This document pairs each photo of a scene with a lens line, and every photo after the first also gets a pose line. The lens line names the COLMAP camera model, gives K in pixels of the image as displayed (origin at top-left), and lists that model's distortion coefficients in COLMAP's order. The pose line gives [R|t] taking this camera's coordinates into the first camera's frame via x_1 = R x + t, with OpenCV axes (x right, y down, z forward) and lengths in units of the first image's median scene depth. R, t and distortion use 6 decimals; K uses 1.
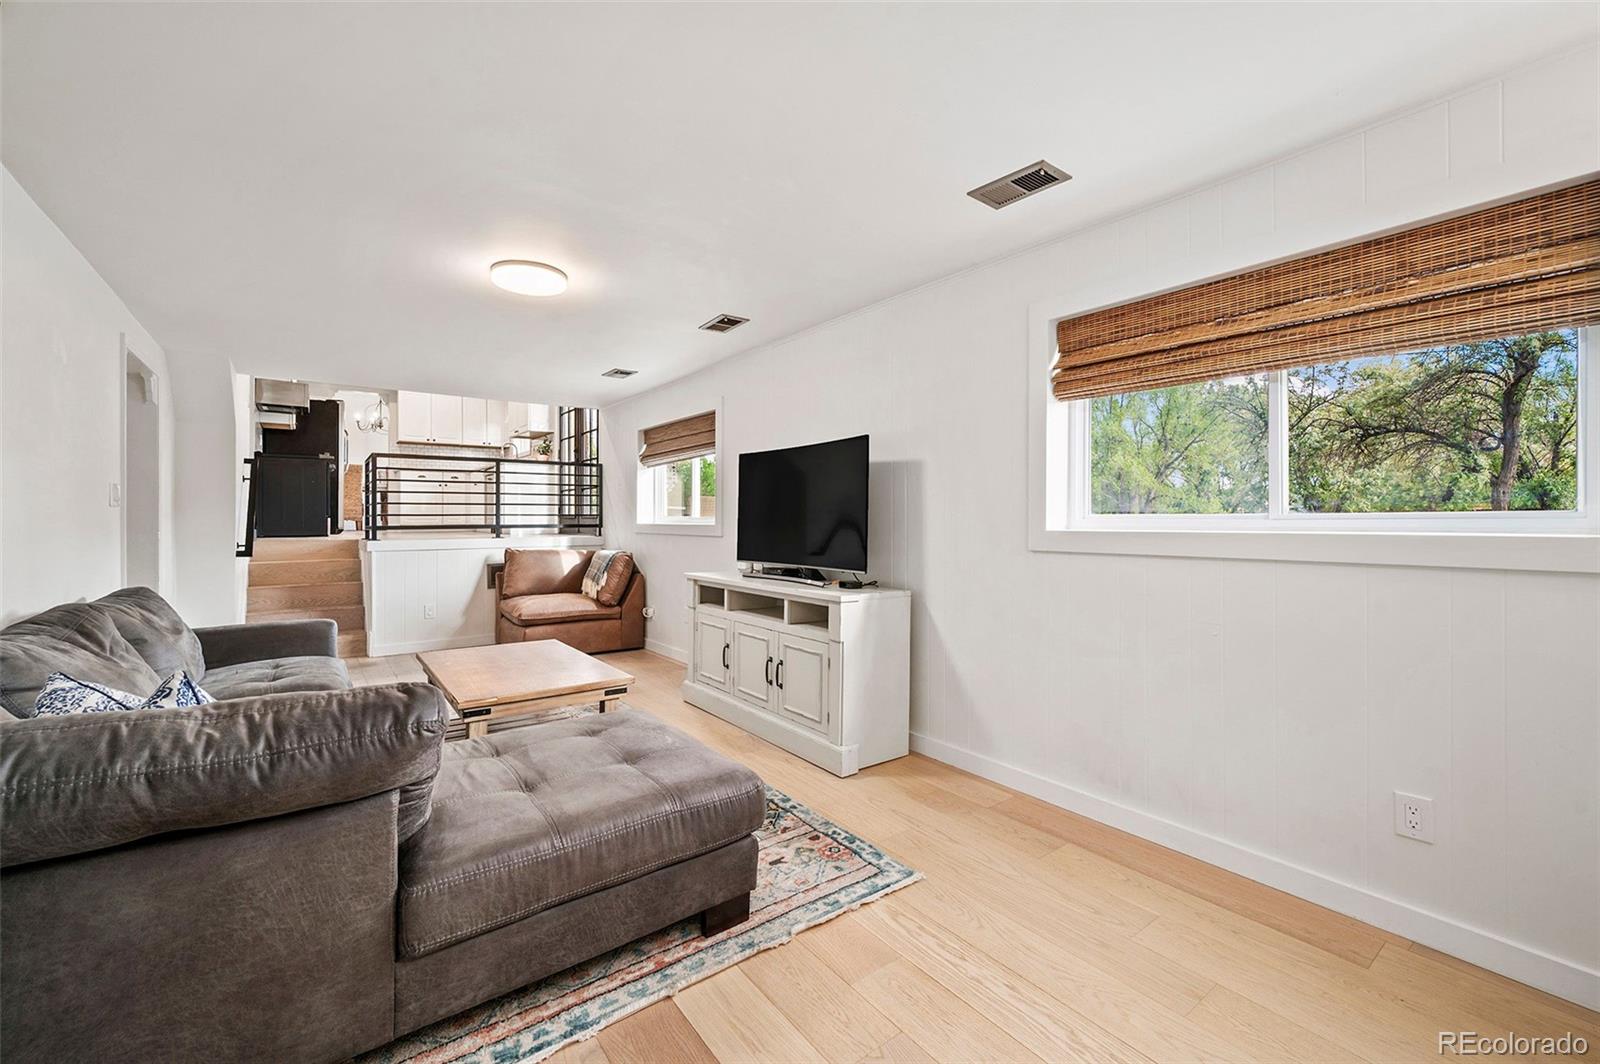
lens RADIAL K [[650.1, 0, 801.3], [0, 650.1, 515.5], [0, 0, 1]] dist [-0.004050, 0.000286]
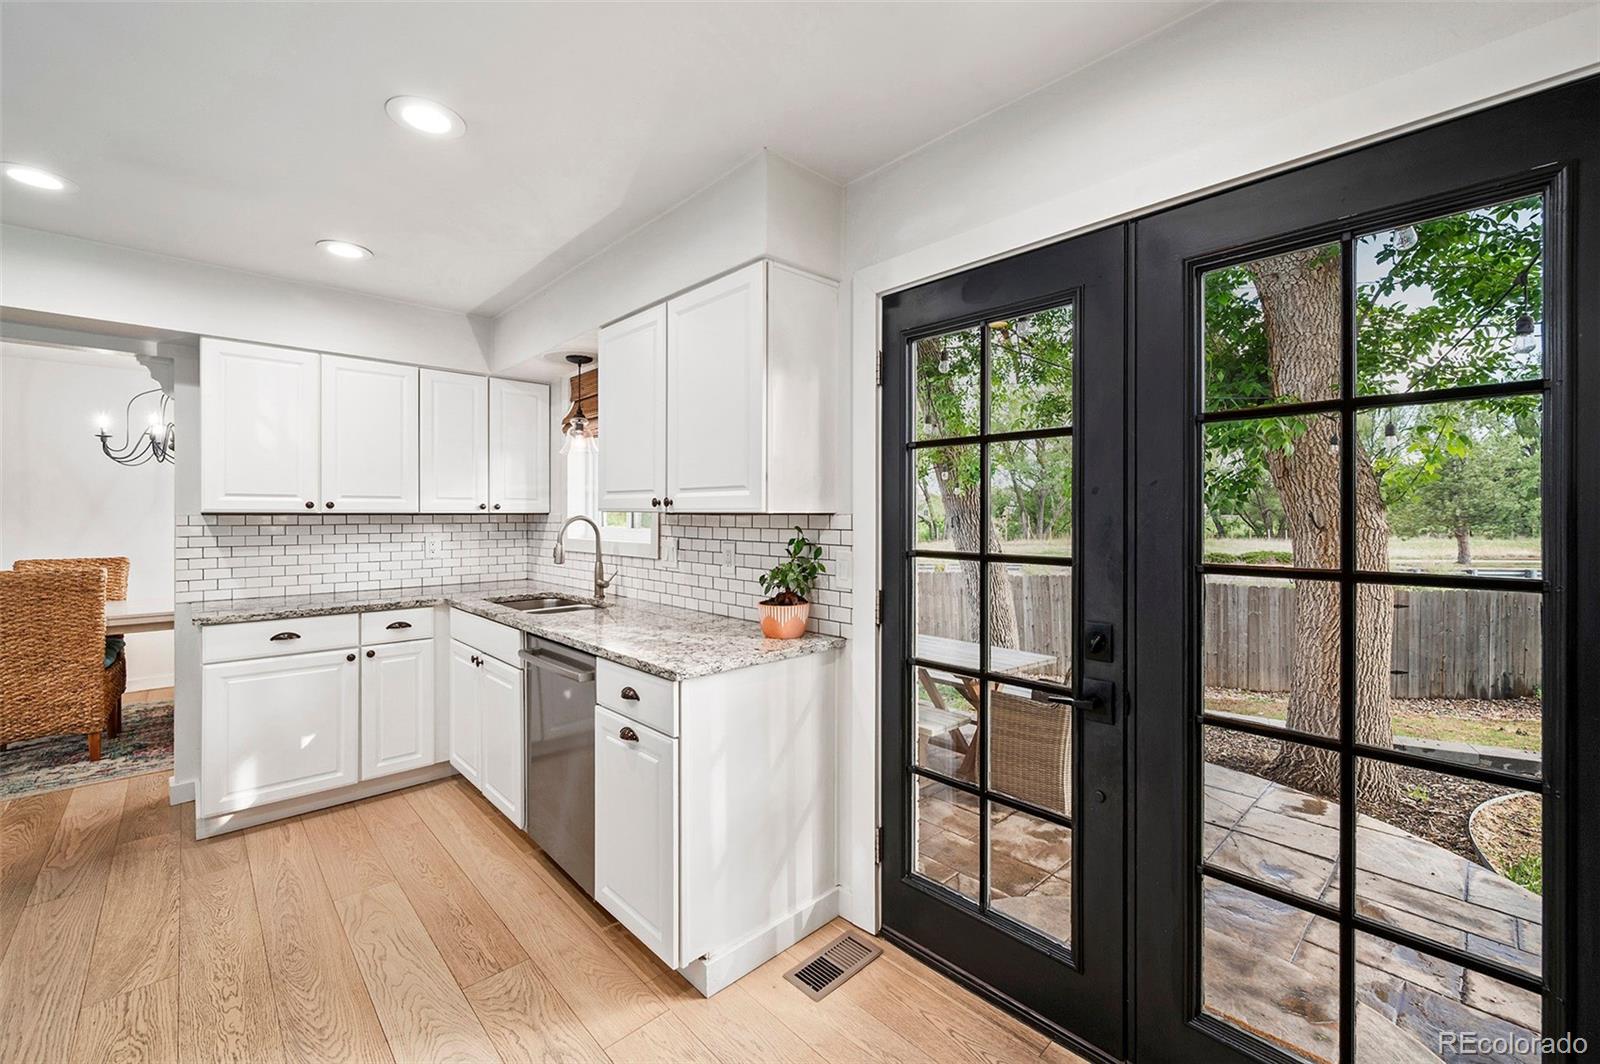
lens RADIAL K [[650.1, 0, 801.3], [0, 650.1, 515.5], [0, 0, 1]] dist [-0.004050, 0.000286]
pose [[0.993170, 0.003284, 0.116629, -0.370243], [-0.003853, 0.999982, 0.004656, -0.113261], [-0.116612, -0.005074, 0.993165, 0.651816]]
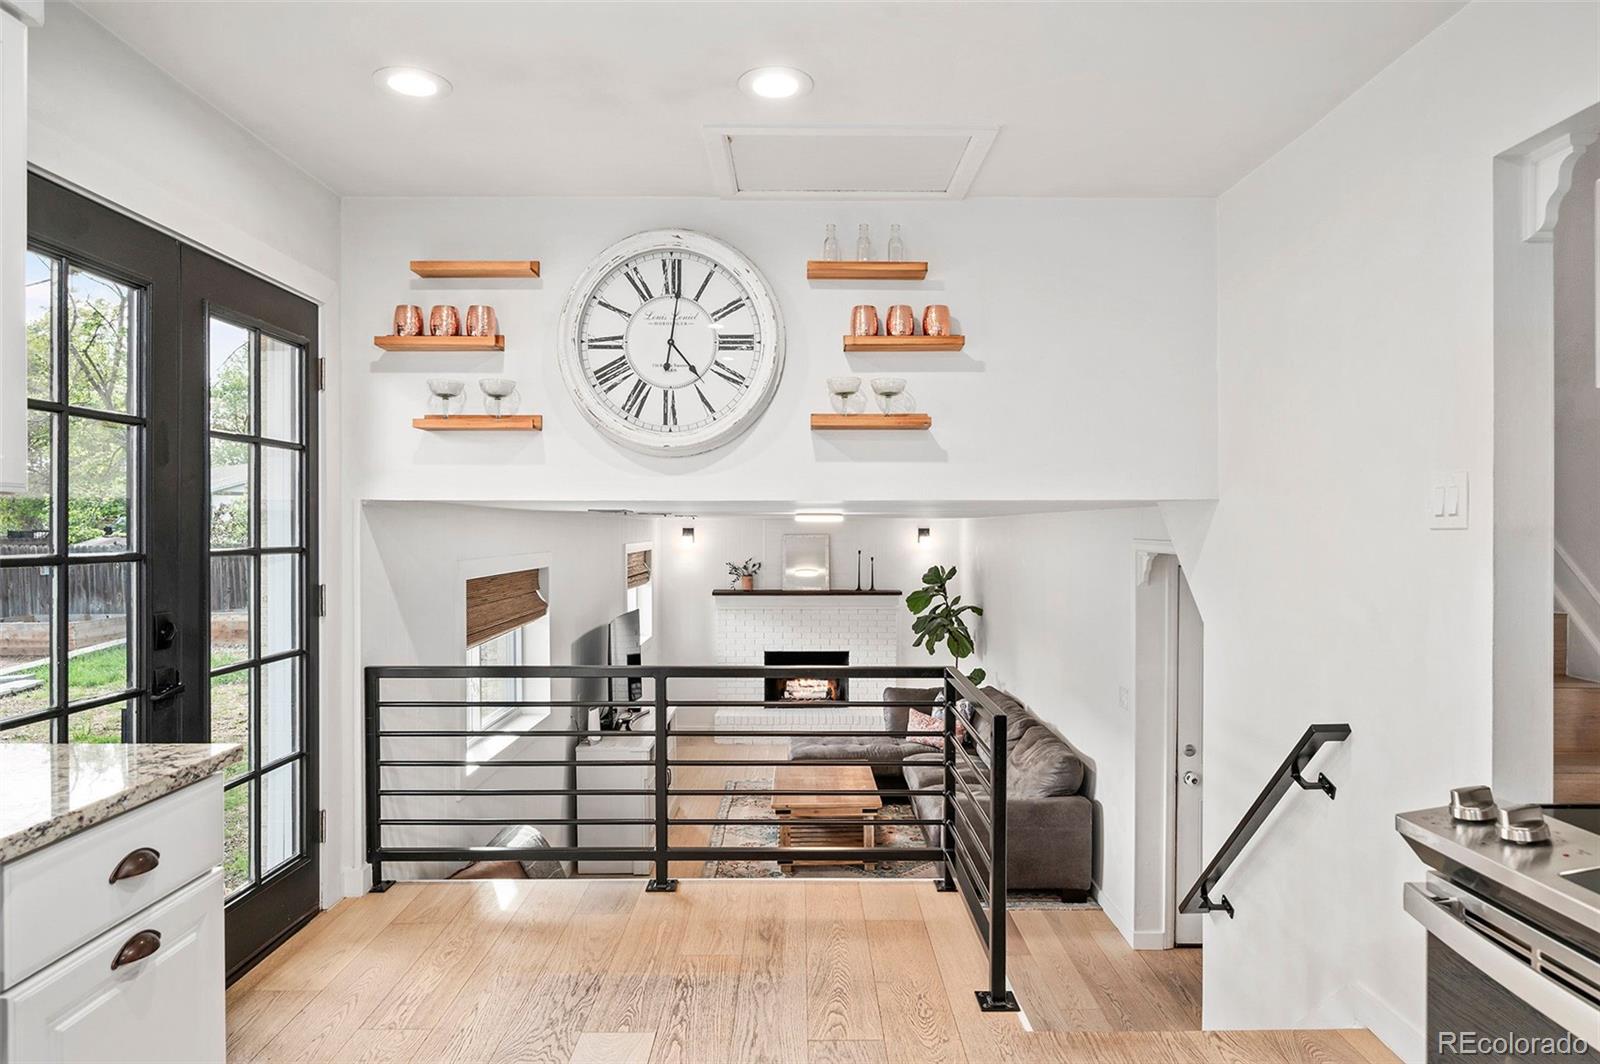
lens RADIAL K [[1007.2, 0, 800.0], [0, 1007.2, 532.0], [0, 0, 1]] dist [0.000036, -0.000053]
pose [[-0.802326, -0.002684, 0.596880, -0.543473], [-0.002881, 0.999996, 0.000623, -0.106576], [-0.596880, -0.001220, -0.802330, 0.889365]]
